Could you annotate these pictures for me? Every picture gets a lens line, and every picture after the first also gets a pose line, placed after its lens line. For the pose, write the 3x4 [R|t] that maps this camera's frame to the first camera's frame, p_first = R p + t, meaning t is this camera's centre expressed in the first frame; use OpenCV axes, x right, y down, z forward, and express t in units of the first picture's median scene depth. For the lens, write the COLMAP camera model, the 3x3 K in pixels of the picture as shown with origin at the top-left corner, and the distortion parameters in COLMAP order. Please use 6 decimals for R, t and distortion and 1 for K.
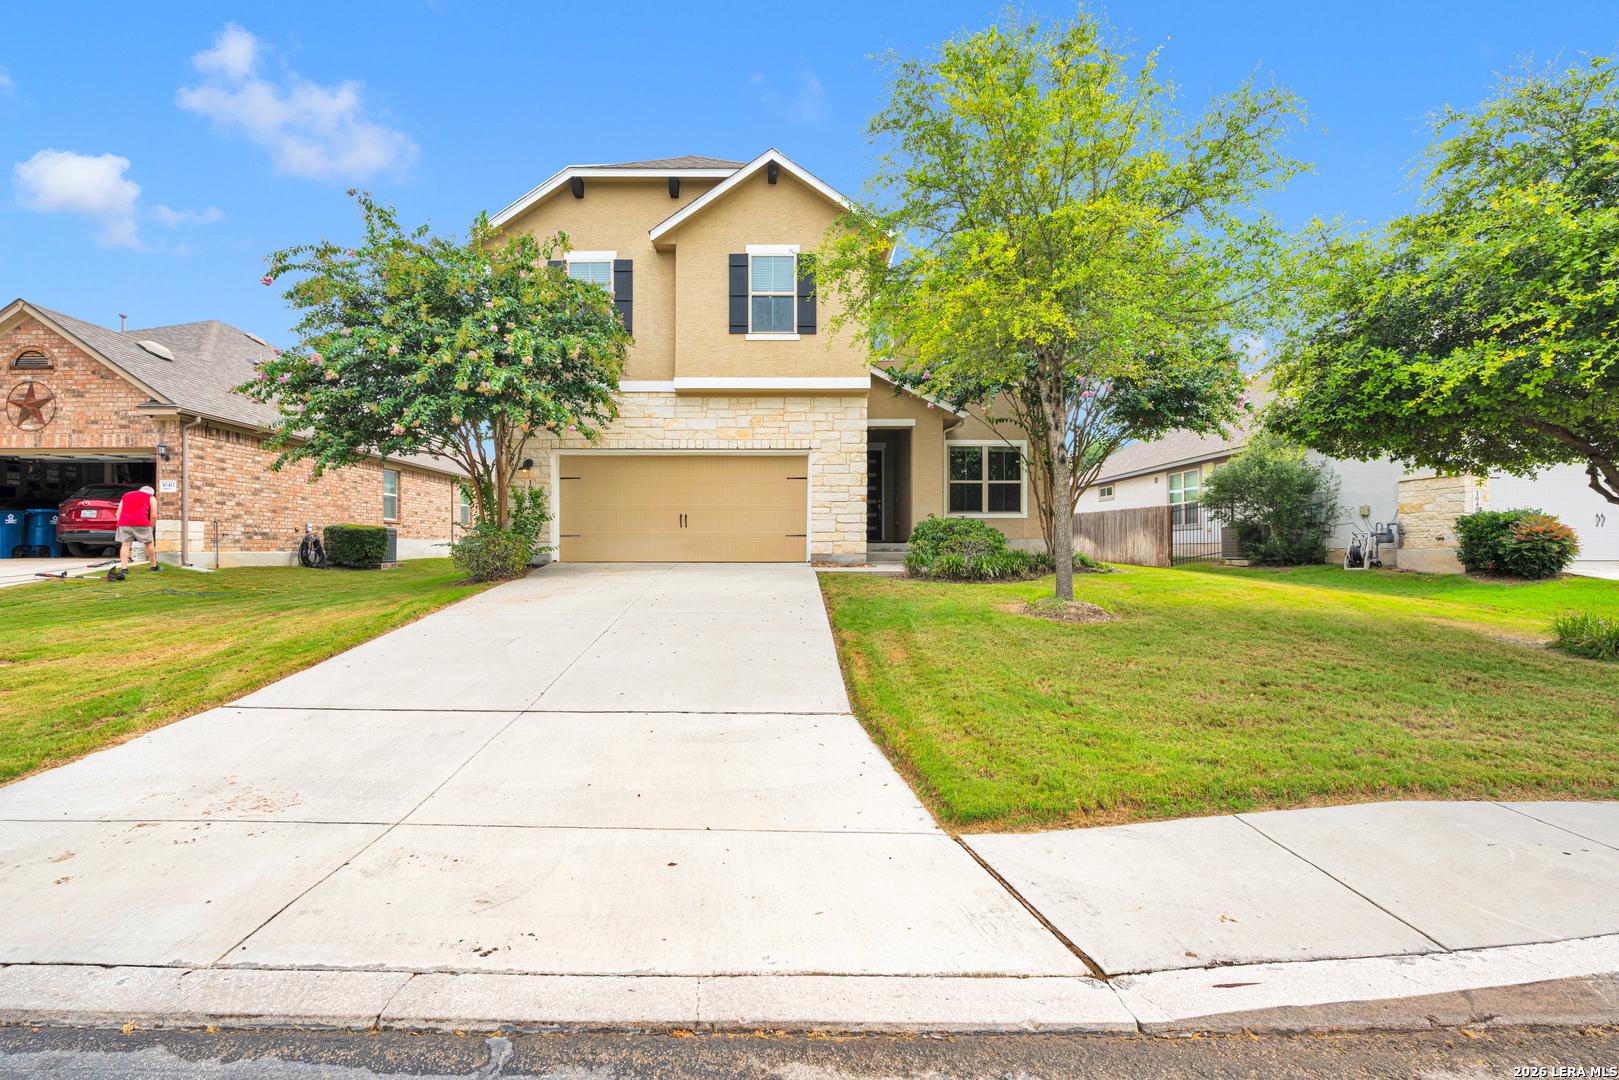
lens RADIAL K [[706.2, 0, 799.9], [0, 706.2, 538.3], [0, 0, 1]] dist [-0.003835, -0.000982]
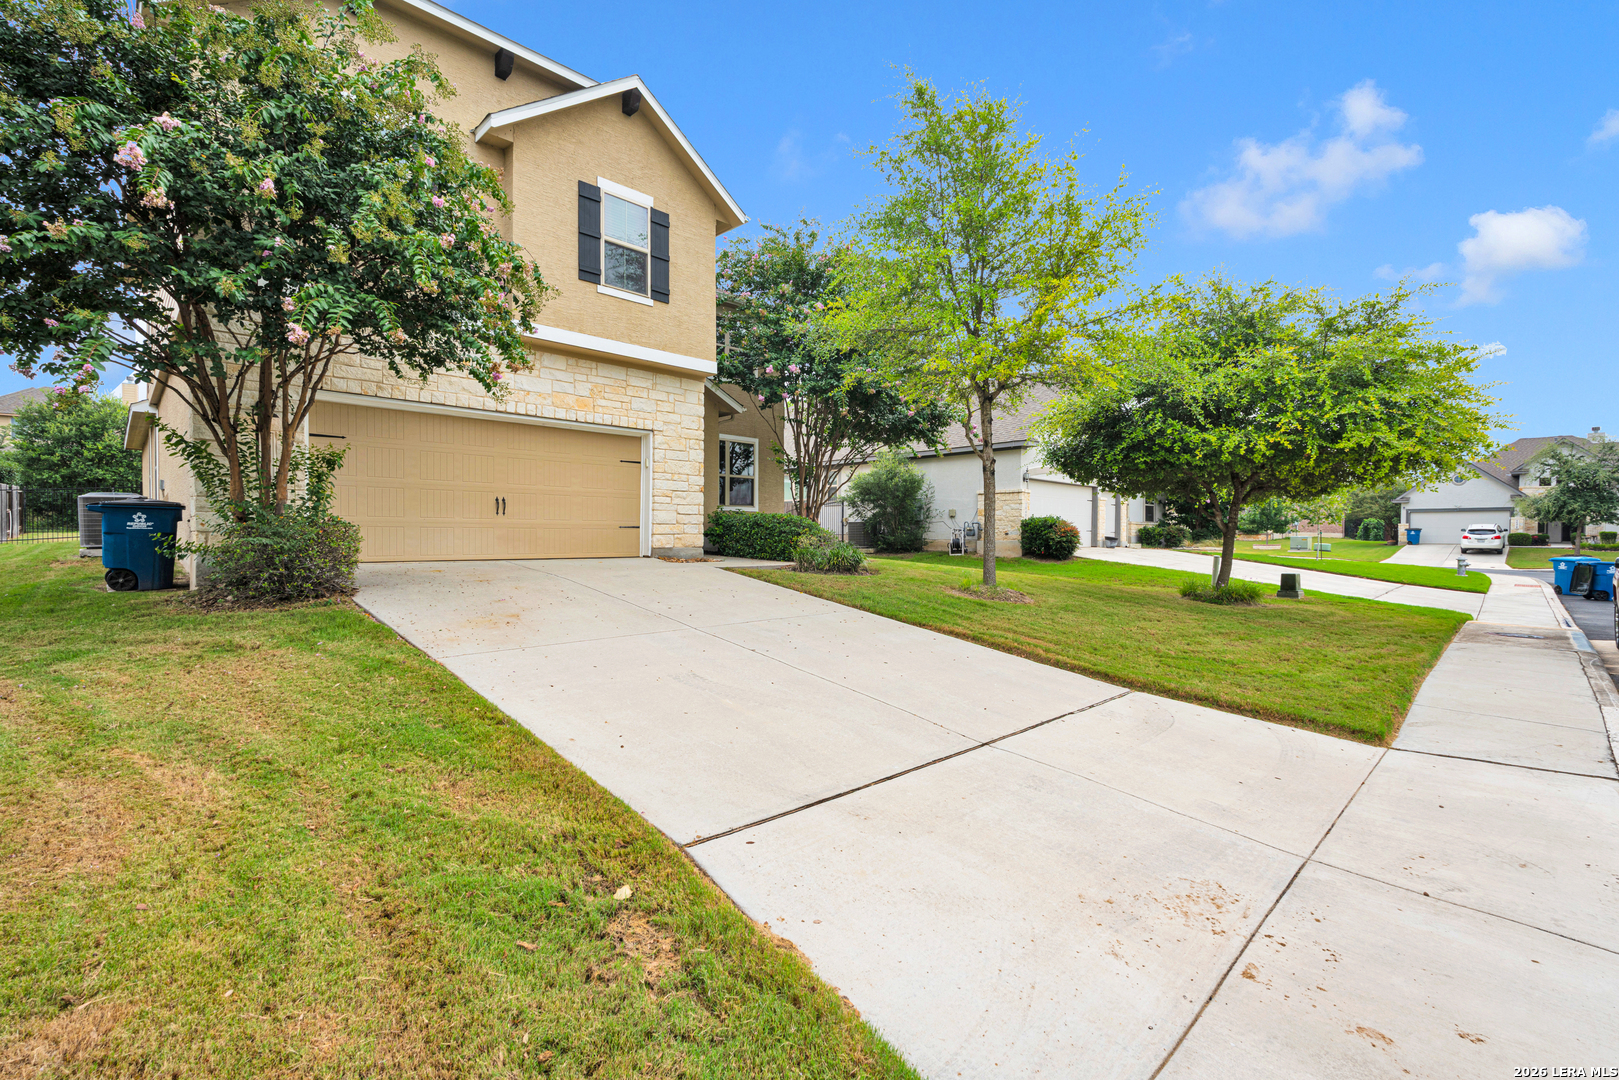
lens RADIAL K [[706.2, 0, 799.3], [0, 706.2, 542.4], [0, 0, 1]] dist [-0.003835, -0.000982]
pose [[0.722337, -0.003896, 0.691530, -0.470807], [-0.013524, 0.999713, 0.019759, -0.005187], [-0.691408, -0.023625, 0.722078, 0.223835]]
